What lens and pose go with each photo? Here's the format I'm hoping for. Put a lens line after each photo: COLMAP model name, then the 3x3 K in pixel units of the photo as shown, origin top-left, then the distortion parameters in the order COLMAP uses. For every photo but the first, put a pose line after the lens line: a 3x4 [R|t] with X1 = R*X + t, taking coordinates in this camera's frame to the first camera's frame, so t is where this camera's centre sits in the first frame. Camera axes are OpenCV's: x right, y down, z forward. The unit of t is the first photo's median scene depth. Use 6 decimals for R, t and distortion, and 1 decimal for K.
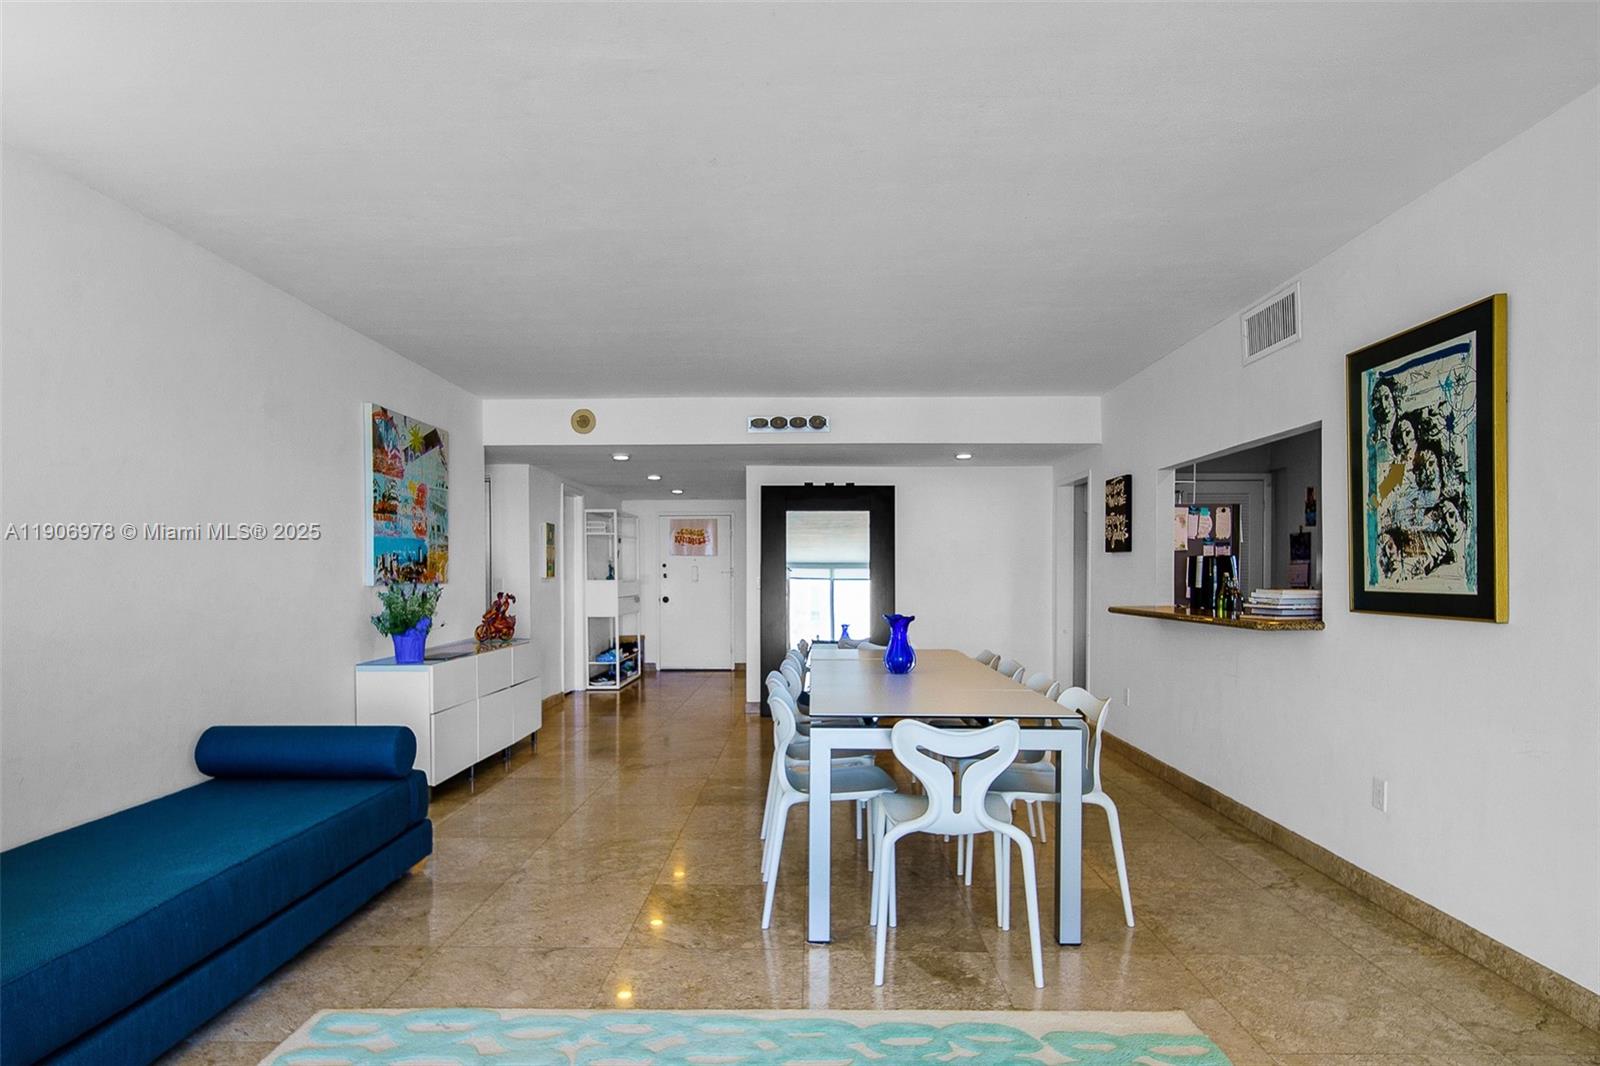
lens RADIAL K [[887.3, 0, 798.0], [0, 887.3, 590.7], [0, 0, 1]] dist [0.000405, -0.000288]
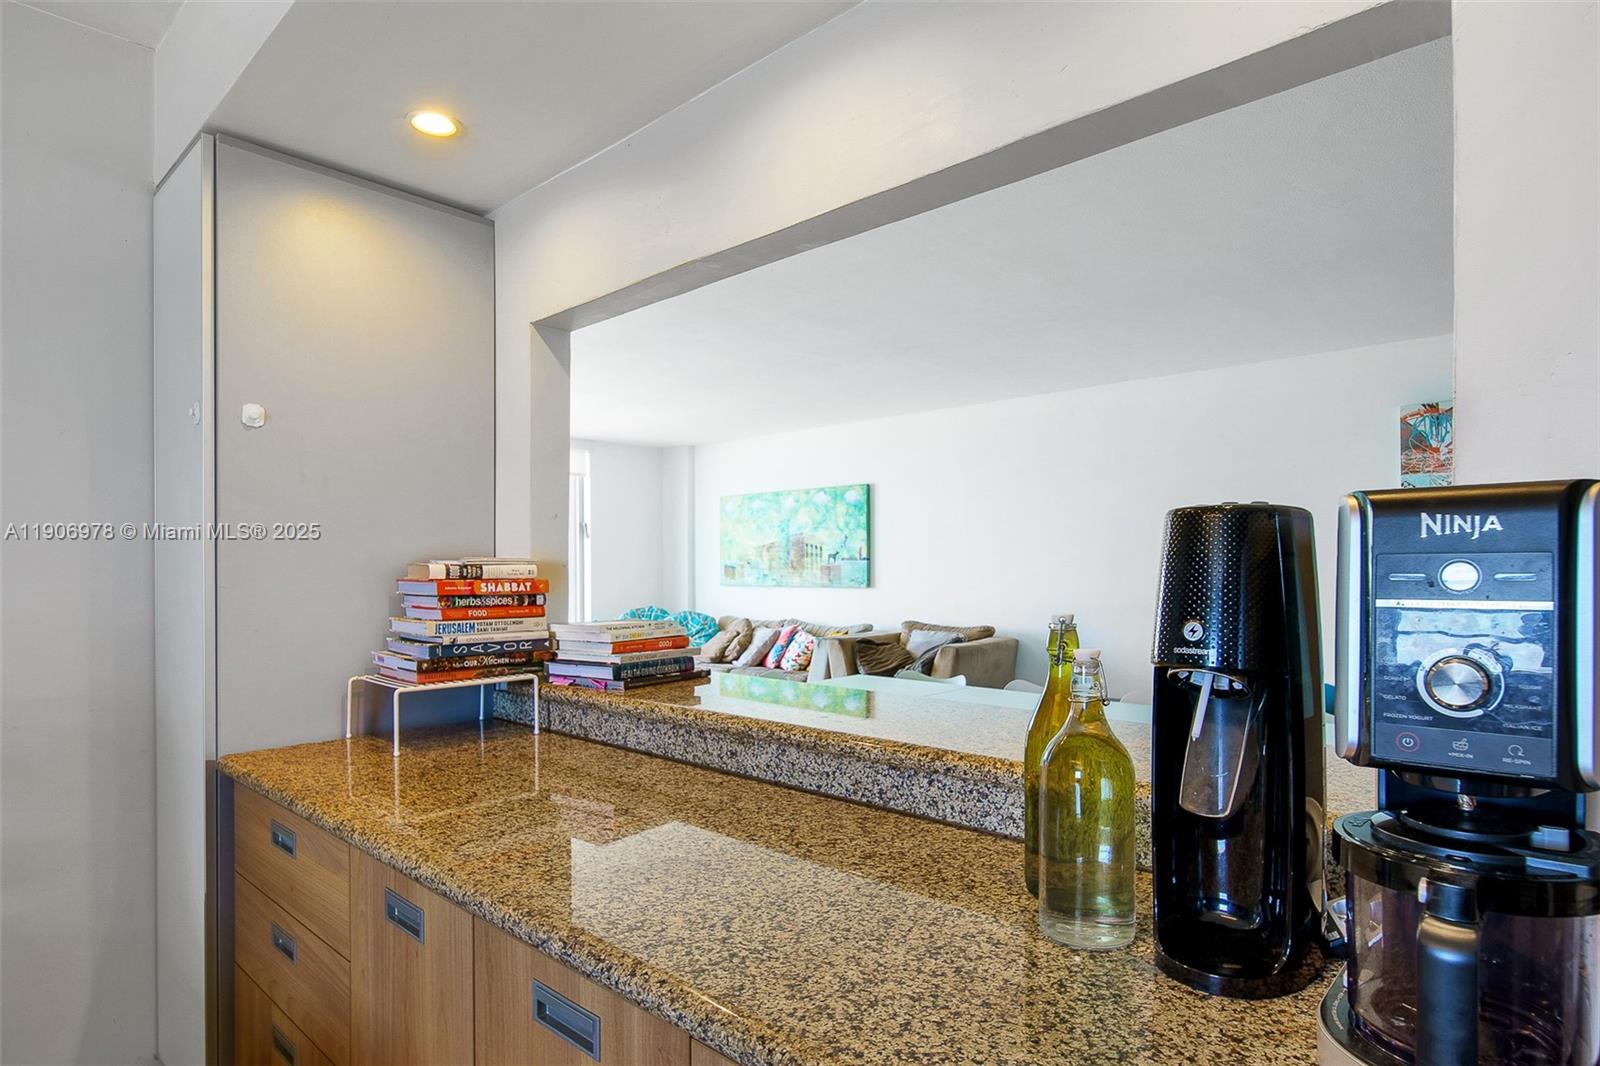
lens RADIAL K [[887.3, 0, 798.0], [0, 887.3, 590.7], [0, 0, 1]] dist [0.000405, -0.000288]
pose [[-0.673747, 0.014270, -0.738824, 0.947276], [-0.014057, 0.999385, 0.032122, -0.033282], [0.738828, 0.032028, -0.673132, 1.535960]]
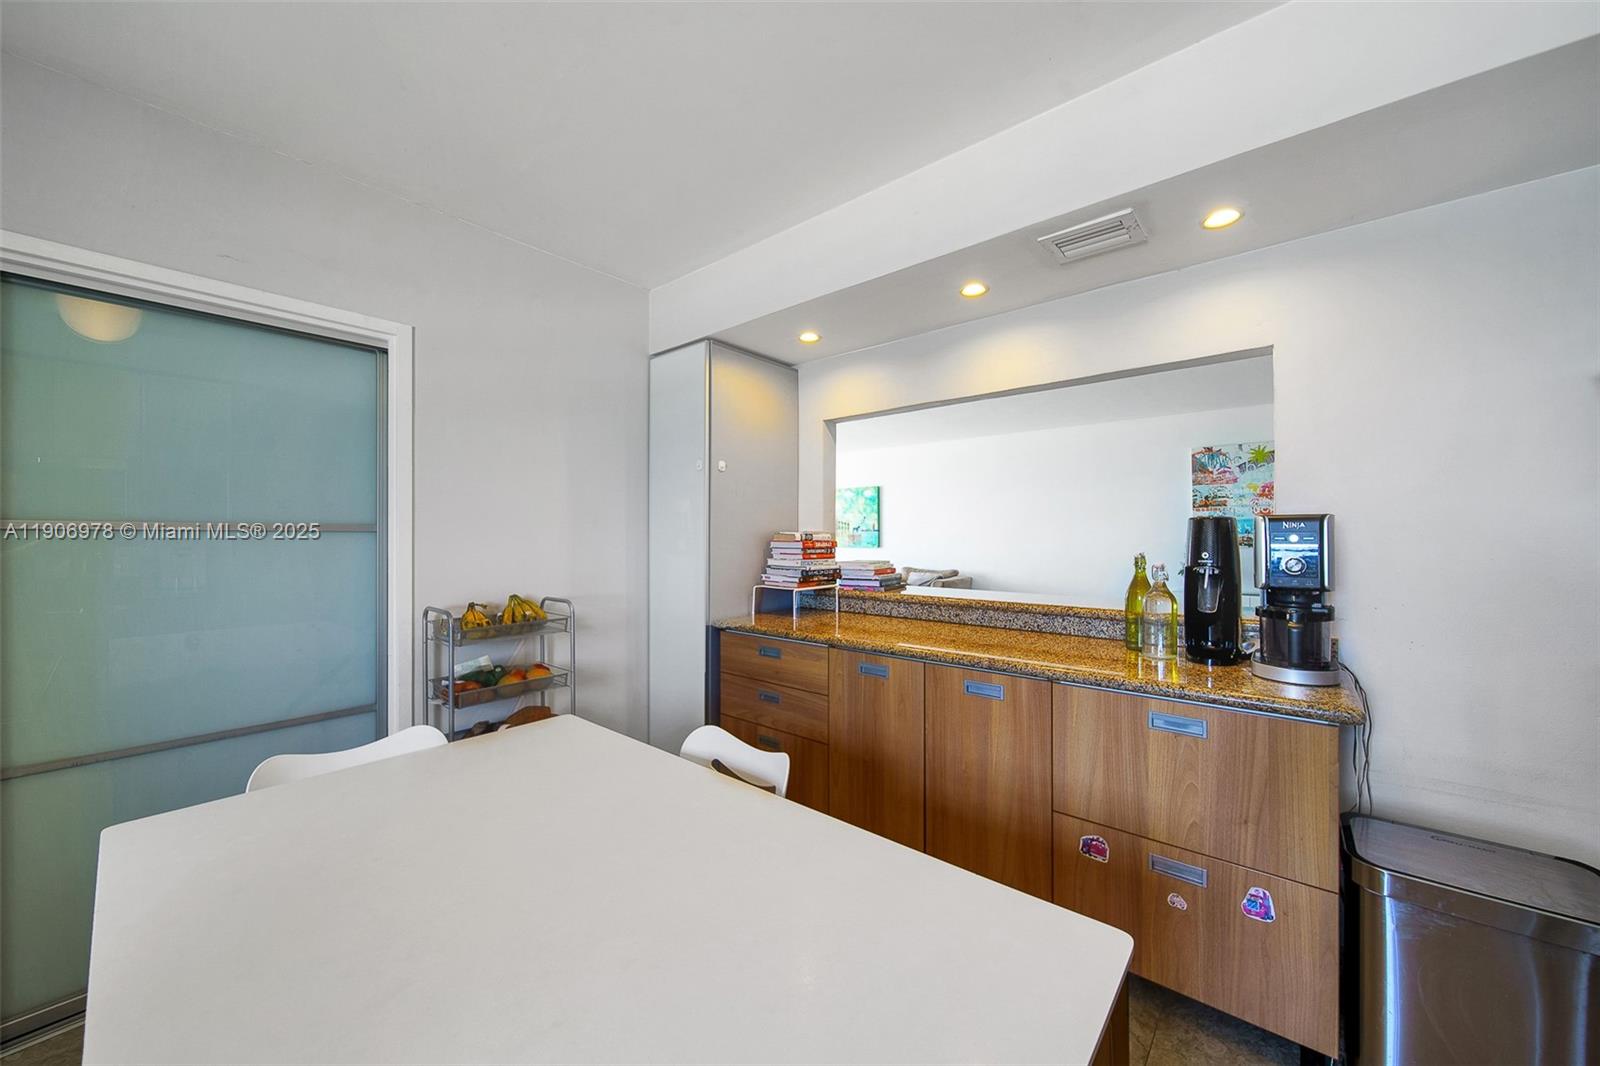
lens RADIAL K [[590.1, 0, 801.3], [0, 590.1, 544.9], [0, 0, 1]] dist [0.000334, 0.000033]
pose [[-0.638338, 0.006066, -0.769732, 1.283201], [-0.016002, 0.999648, 0.021148, -0.030952], [0.769589, 0.025817, -0.638017, 1.514966]]
